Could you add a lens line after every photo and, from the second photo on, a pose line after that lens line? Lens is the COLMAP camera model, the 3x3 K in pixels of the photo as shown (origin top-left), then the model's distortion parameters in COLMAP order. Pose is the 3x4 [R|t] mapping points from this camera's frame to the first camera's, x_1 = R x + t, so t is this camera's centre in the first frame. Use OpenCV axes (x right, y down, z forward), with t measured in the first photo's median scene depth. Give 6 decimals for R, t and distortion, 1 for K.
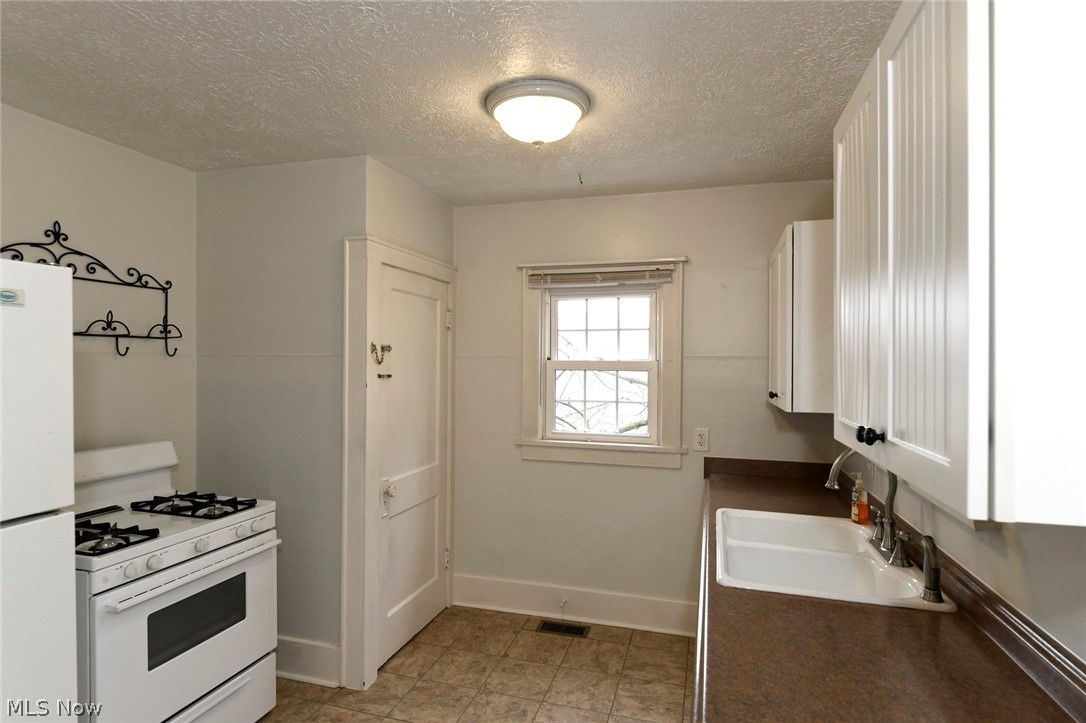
lens RADIAL K [[568.4, 0, 542.4], [0, 568.4, 364.3], [0, 0, 1]] dist [0.004923, -0.001204]
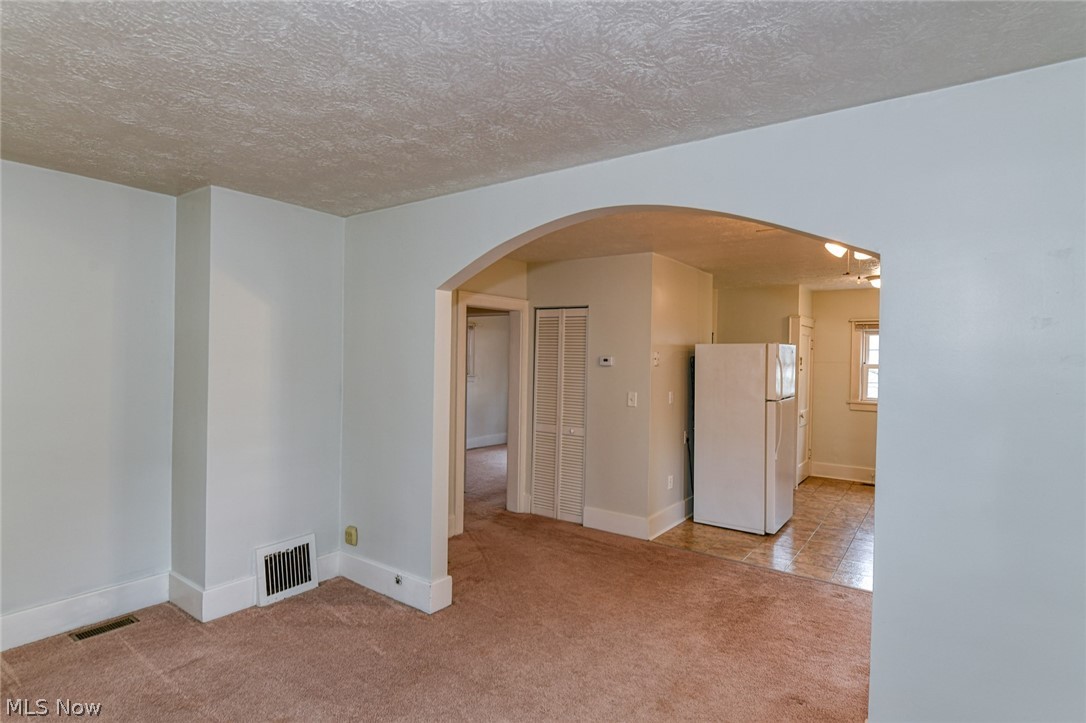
lens RADIAL K [[568.4, 0, 538.2], [0, 568.4, 361.0], [0, 0, 1]] dist [0.004923, -0.001204]
pose [[0.943099, 0.011597, -0.332310, -0.482667], [-0.012342, 0.999924, -0.000130, -0.003261], [0.332283, 0.004224, 0.943170, -1.586477]]
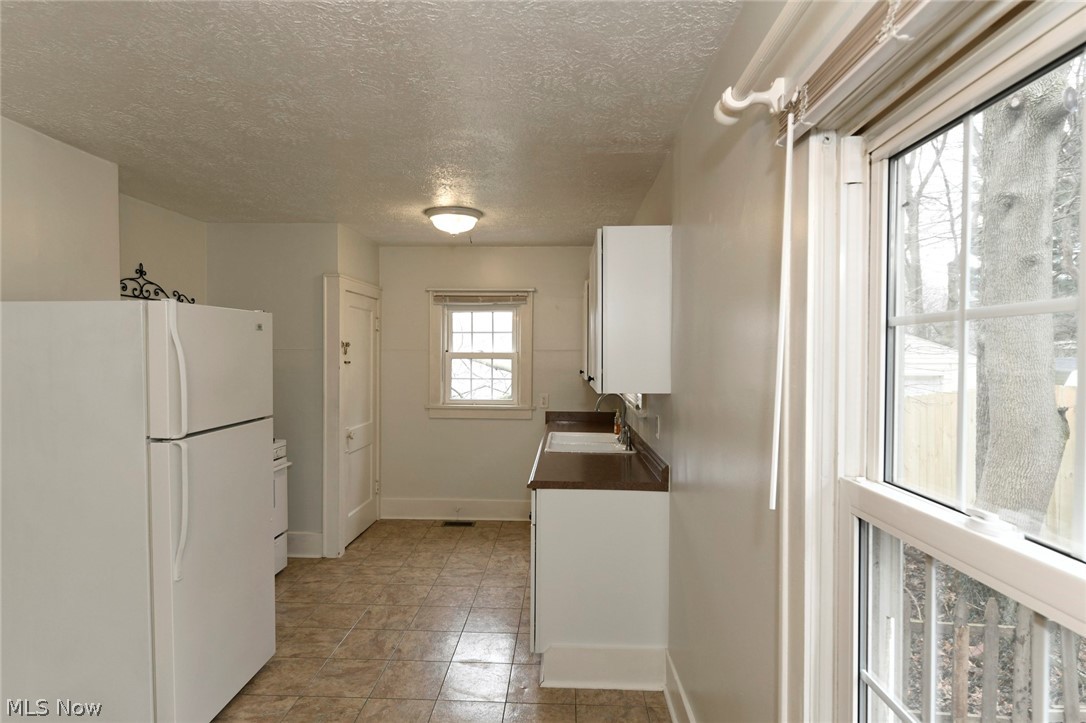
lens RADIAL K [[568.4, 0, 544.1], [0, 568.4, 365.3], [0, 0, 1]] dist [0.004923, -0.001204]
pose [[0.969258, -0.005805, 0.245977, -0.122057], [0.001764, 0.999860, 0.016647, 0.003666], [-0.246039, -0.015701, 0.969133, -0.586928]]
